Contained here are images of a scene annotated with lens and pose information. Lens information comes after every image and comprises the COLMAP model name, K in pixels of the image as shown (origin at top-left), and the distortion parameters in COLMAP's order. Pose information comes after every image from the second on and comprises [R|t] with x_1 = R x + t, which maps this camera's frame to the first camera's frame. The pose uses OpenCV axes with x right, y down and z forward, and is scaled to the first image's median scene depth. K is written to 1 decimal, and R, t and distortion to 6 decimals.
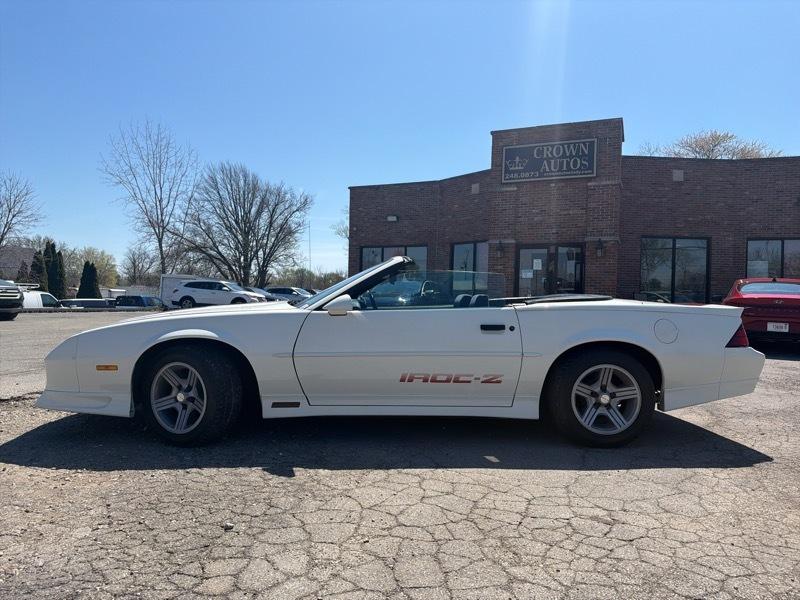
lens RADIAL K [[565.9, 0, 396.6], [0, 565.9, 302.3], [0, 0, 1]] dist [0.035805, -0.038872]
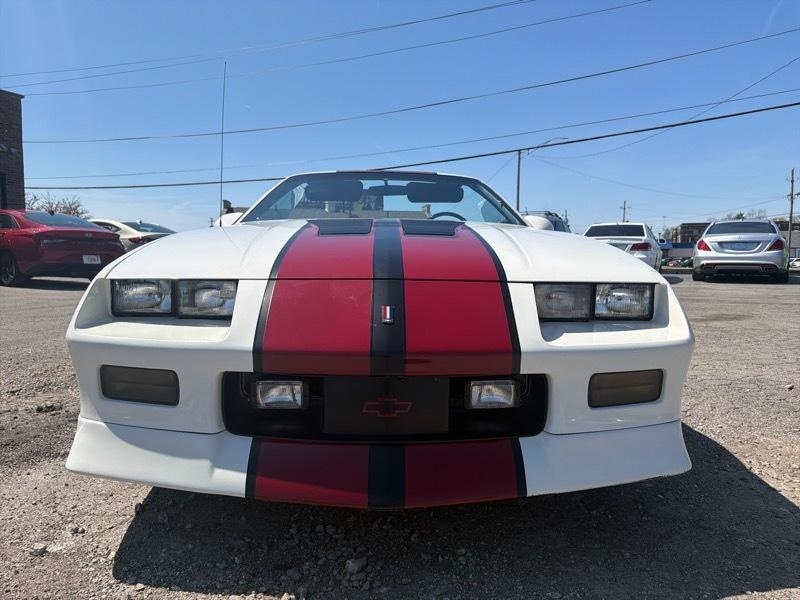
lens RADIAL K [[565.9, 0, 401.4], [0, 565.9, 298.6], [0, 0, 1]] dist [0.035805, -0.038872]
pose [[-0.008412, -0.096630, 0.995285, -0.246795], [-0.004568, 0.995313, 0.096594, 0.007721], [-0.999954, -0.003734, -0.008814, 0.293520]]
